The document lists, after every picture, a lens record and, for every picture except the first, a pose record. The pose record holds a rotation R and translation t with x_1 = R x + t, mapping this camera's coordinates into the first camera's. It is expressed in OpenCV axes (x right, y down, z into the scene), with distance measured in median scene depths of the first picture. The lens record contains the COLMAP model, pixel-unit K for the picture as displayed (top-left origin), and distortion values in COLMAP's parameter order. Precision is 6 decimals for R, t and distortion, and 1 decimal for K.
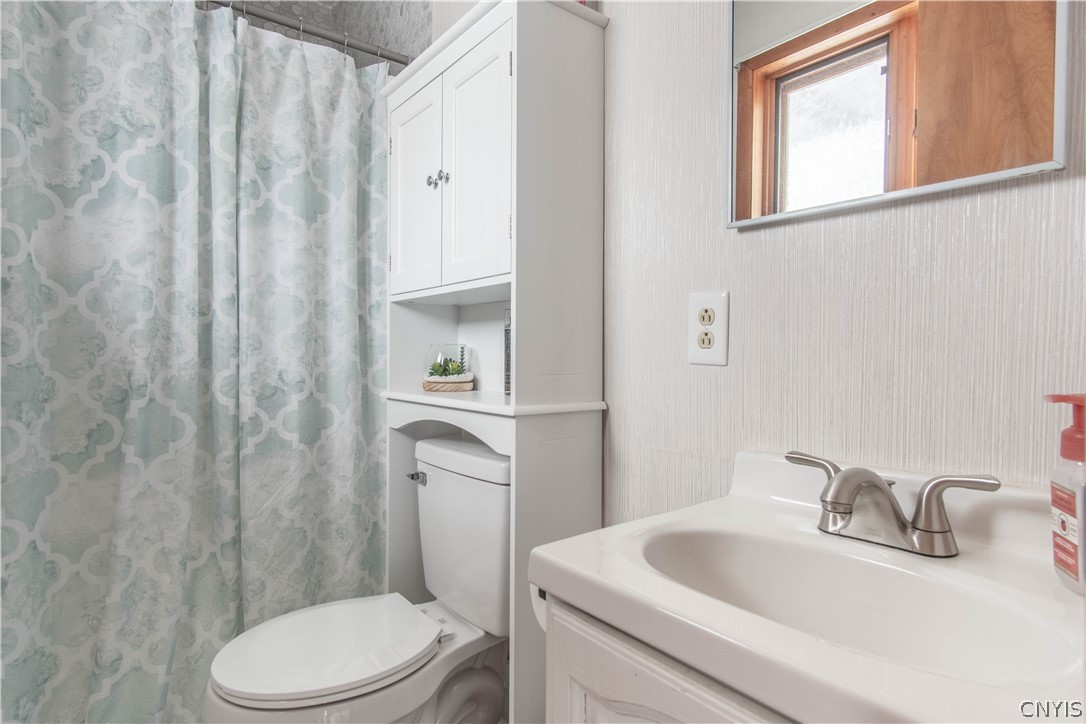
lens RADIAL K [[589.8, 0, 542.6], [0, 589.8, 359.2], [0, 0, 1]] dist [-0.006637, 0.002441]
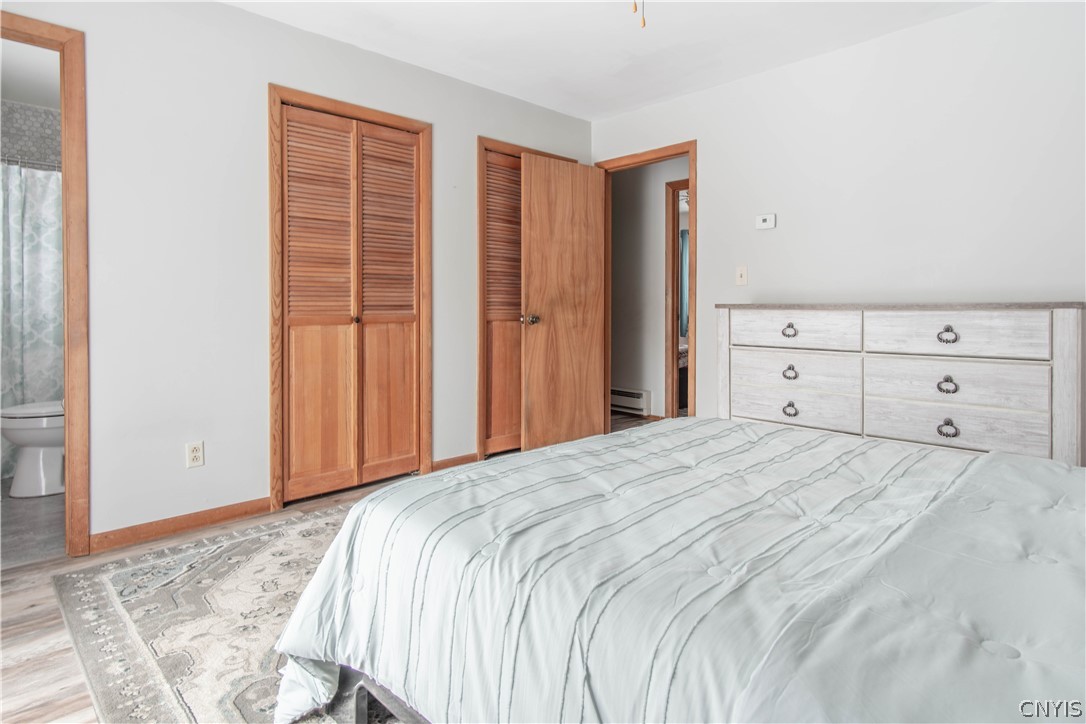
lens RADIAL K [[589.8, 0, 553.9], [0, 589.8, 322.2], [0, 0, 1]] dist [-0.006637, 0.002441]
pose [[0.990000, -0.000808, 0.141064, 1.302708], [0.000169, 0.999990, 0.004543, 0.043397], [-0.141066, -0.004474, 0.989990, -1.700333]]
